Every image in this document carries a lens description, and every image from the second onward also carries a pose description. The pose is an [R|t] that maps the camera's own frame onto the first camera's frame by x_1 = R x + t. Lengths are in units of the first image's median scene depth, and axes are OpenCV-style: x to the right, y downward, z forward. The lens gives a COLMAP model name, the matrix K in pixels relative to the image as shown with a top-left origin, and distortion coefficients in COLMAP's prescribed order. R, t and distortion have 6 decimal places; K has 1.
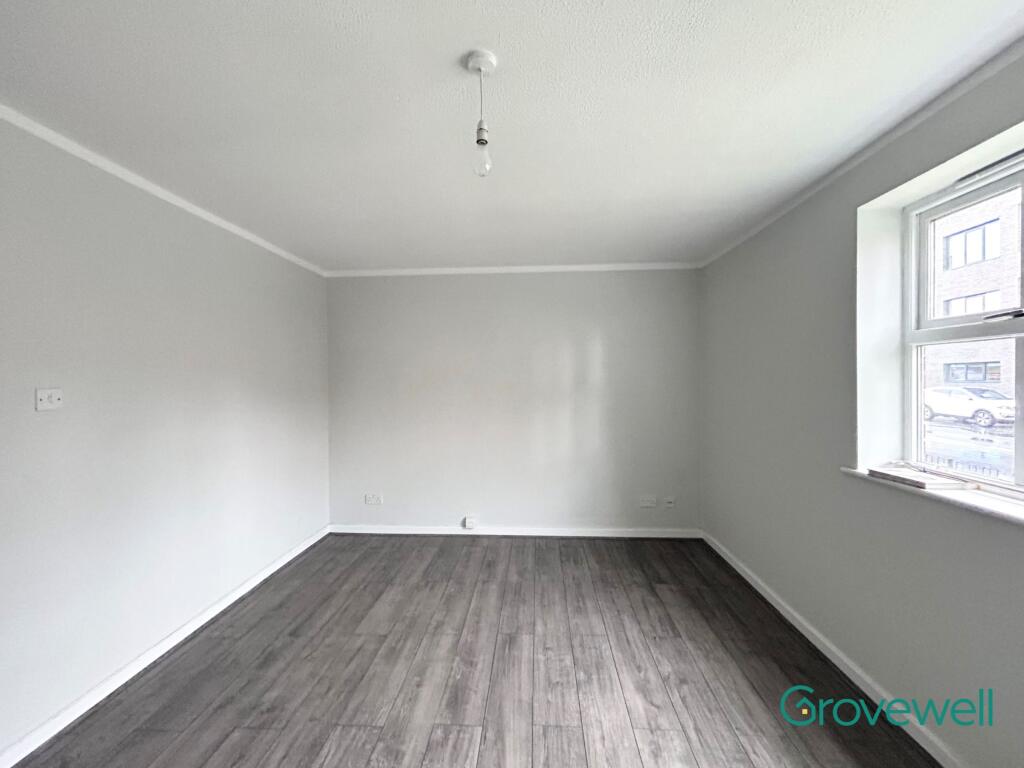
lens RADIAL K [[414.7, 0, 536.7], [0, 414.7, 385.6], [0, 0, 1]] dist [0.000019, 0.000193]
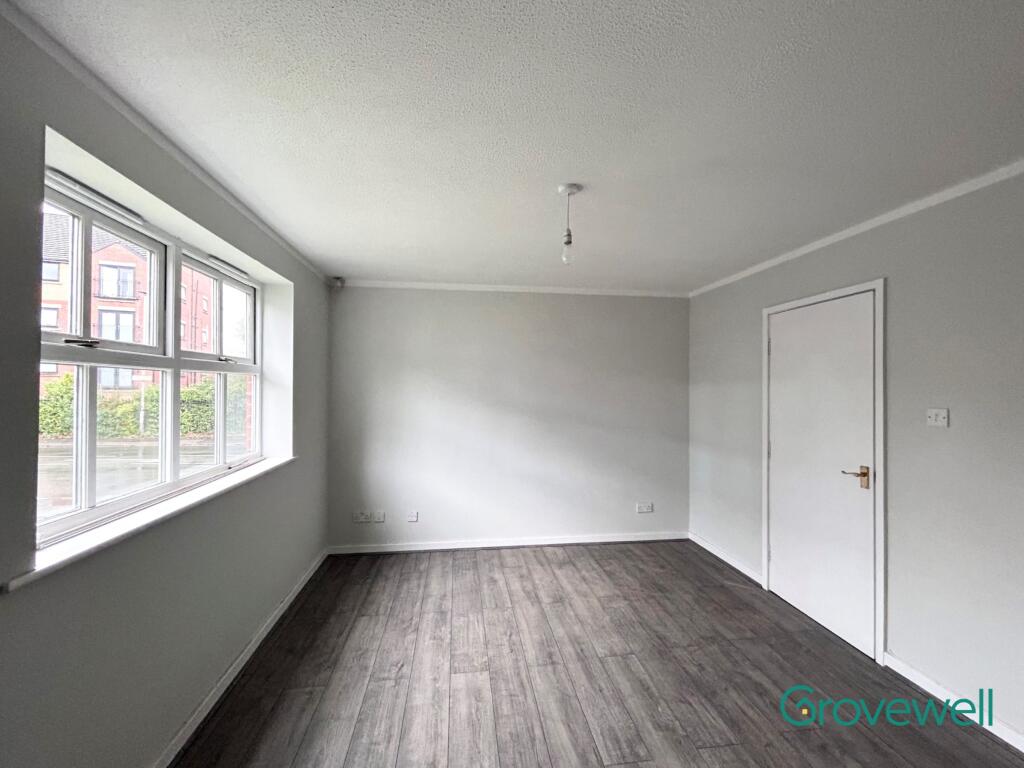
lens RADIAL K [[418.8, 0, 486.9], [0, 418.8, 382.9], [0, 0, 1]] dist [-0.000322, 0.000078]
pose [[-0.997470, -0.001823, -0.071061, 0.180031], [-0.002132, 0.999989, 0.004269, -0.061312], [0.071052, 0.004410, -0.997463, 1.643421]]
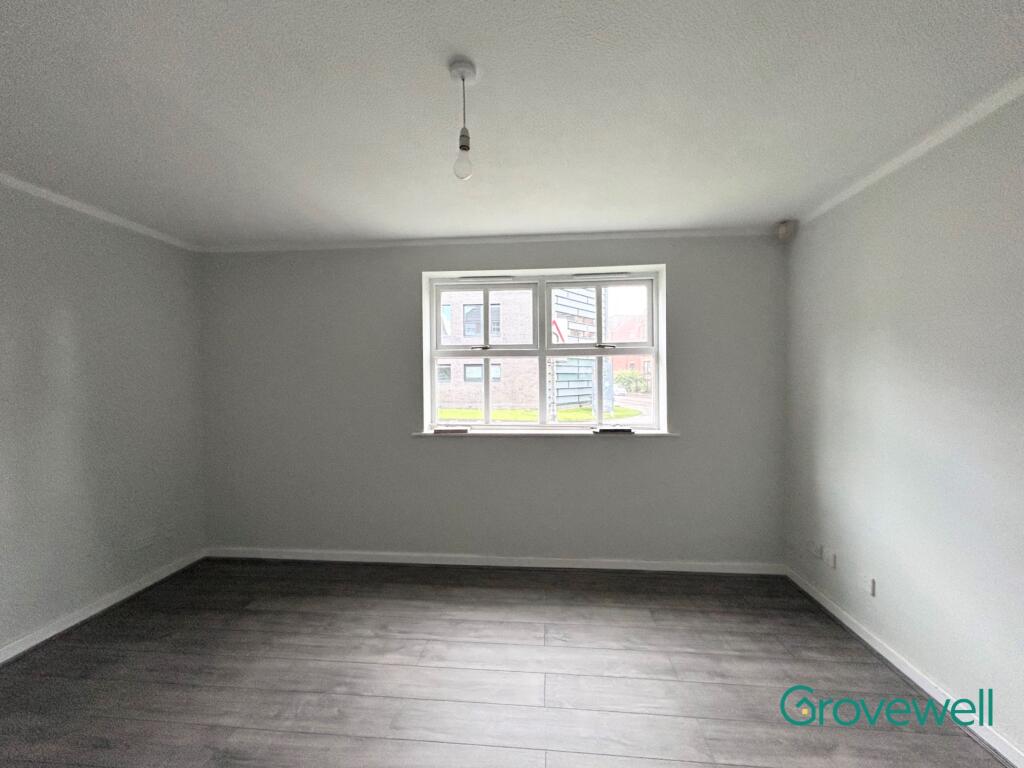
lens RADIAL K [[394.3, 0, 512.0], [0, 394.3, 384.0], [0, 0, 1]] dist [-0.000273, 0.000111]
pose [[0.082967, -0.018710, 0.996377, -0.749076], [0.020789, 0.999639, 0.017040, -0.006267], [-0.996335, 0.019300, 0.083326, 0.524786]]
